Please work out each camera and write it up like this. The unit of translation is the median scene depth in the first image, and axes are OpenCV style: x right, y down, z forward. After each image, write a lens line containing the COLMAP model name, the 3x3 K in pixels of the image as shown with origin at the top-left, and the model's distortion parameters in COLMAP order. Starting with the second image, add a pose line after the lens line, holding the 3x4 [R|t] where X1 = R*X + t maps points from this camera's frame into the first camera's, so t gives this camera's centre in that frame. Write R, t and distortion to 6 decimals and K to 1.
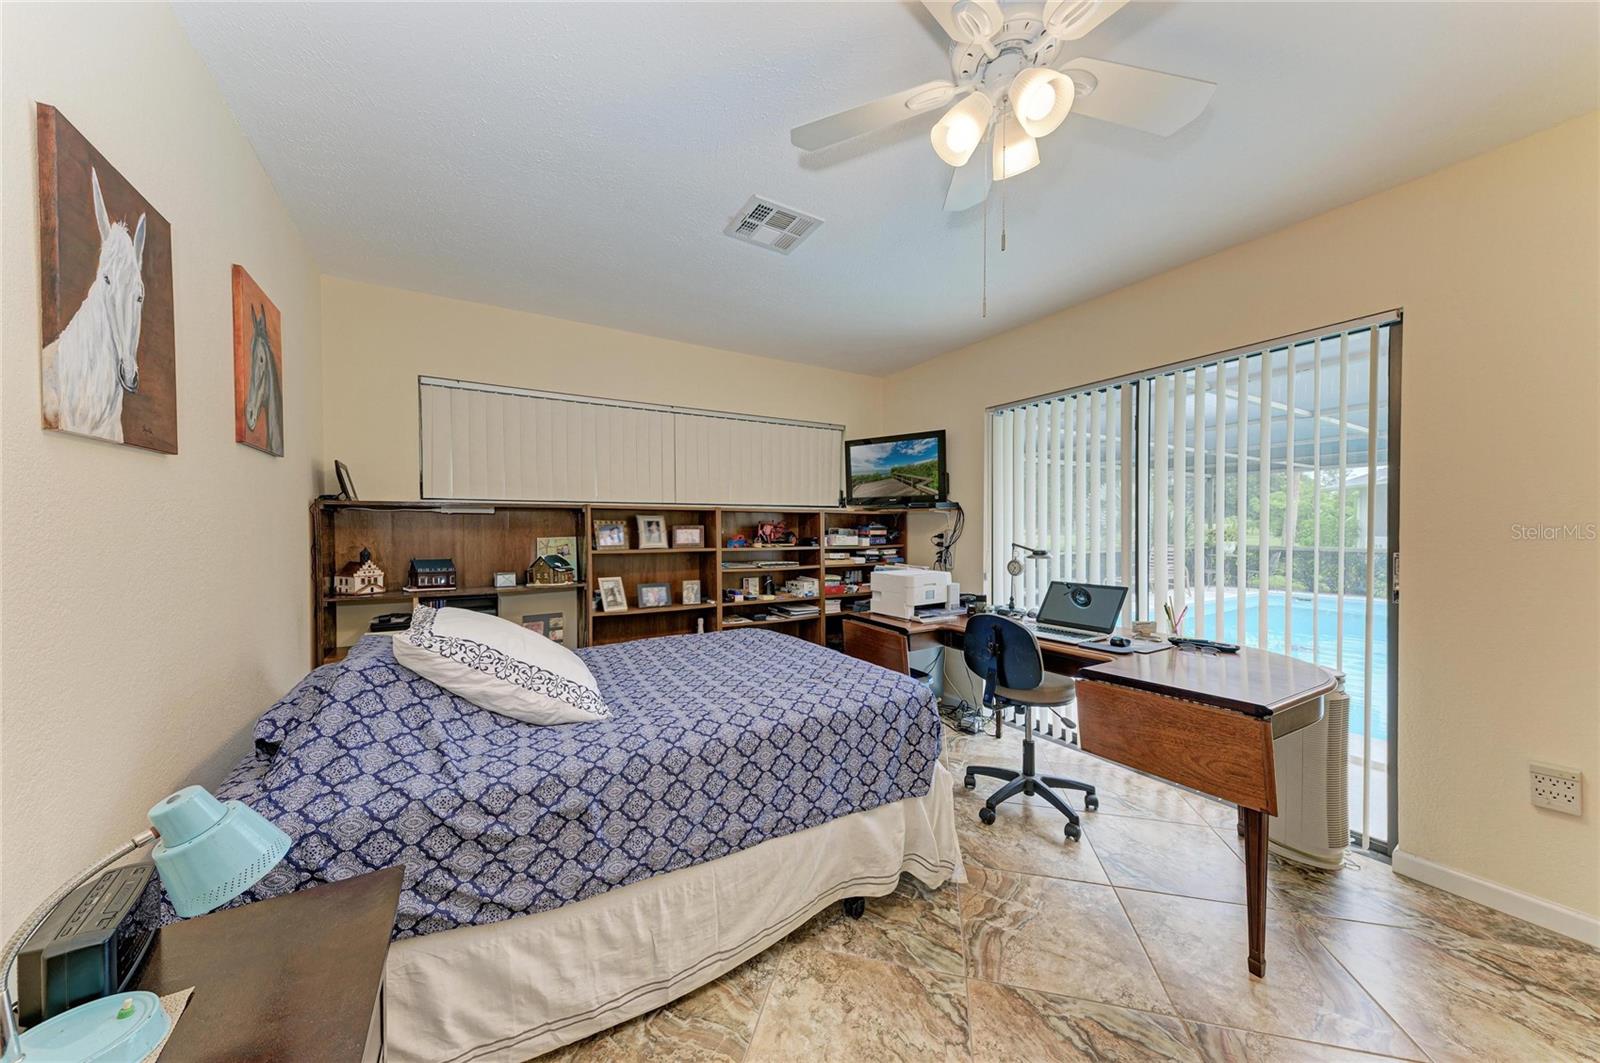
lens RADIAL K [[540.8, 0, 797.6], [0, 540.8, 531.1], [0, 0, 1]] dist [0.016899, -0.001714]
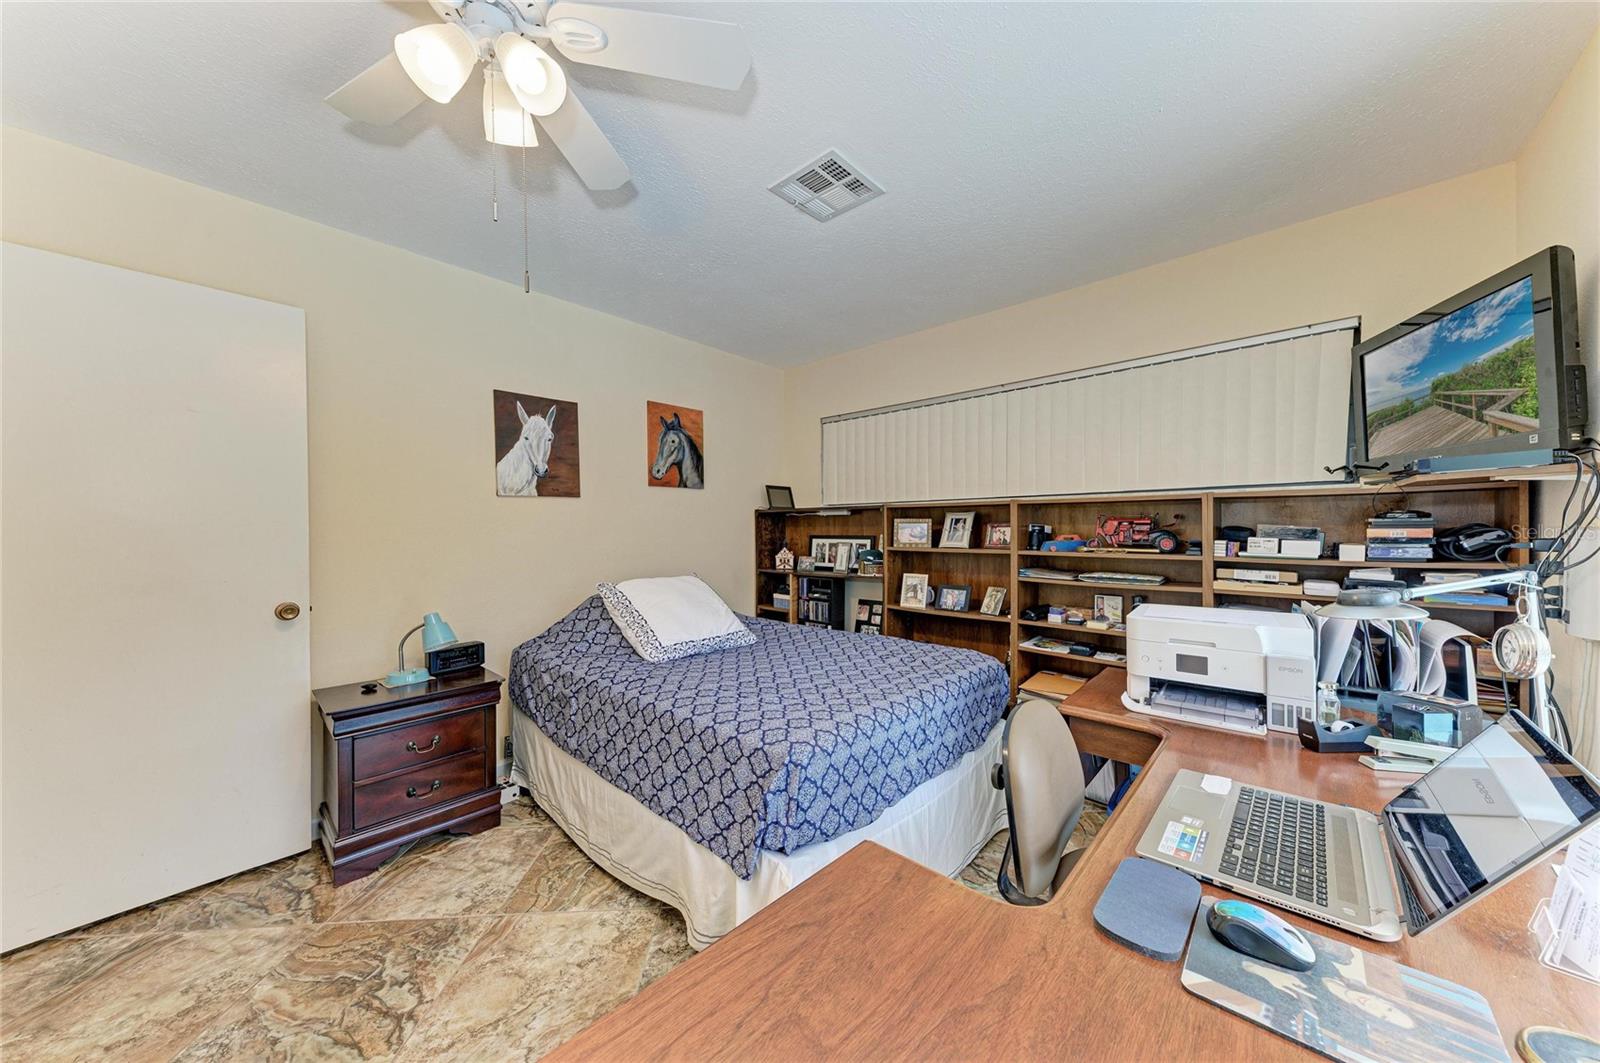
lens RADIAL K [[540.8, 0, 800.5], [0, 540.8, 529.4], [0, 0, 1]] dist [0.016899, -0.001714]
pose [[0.280365, 0.002131, -0.959891, 0.545880], [-0.001167, 0.999998, 0.001879, -0.000746], [0.959893, 0.000593, 0.280367, 0.479679]]
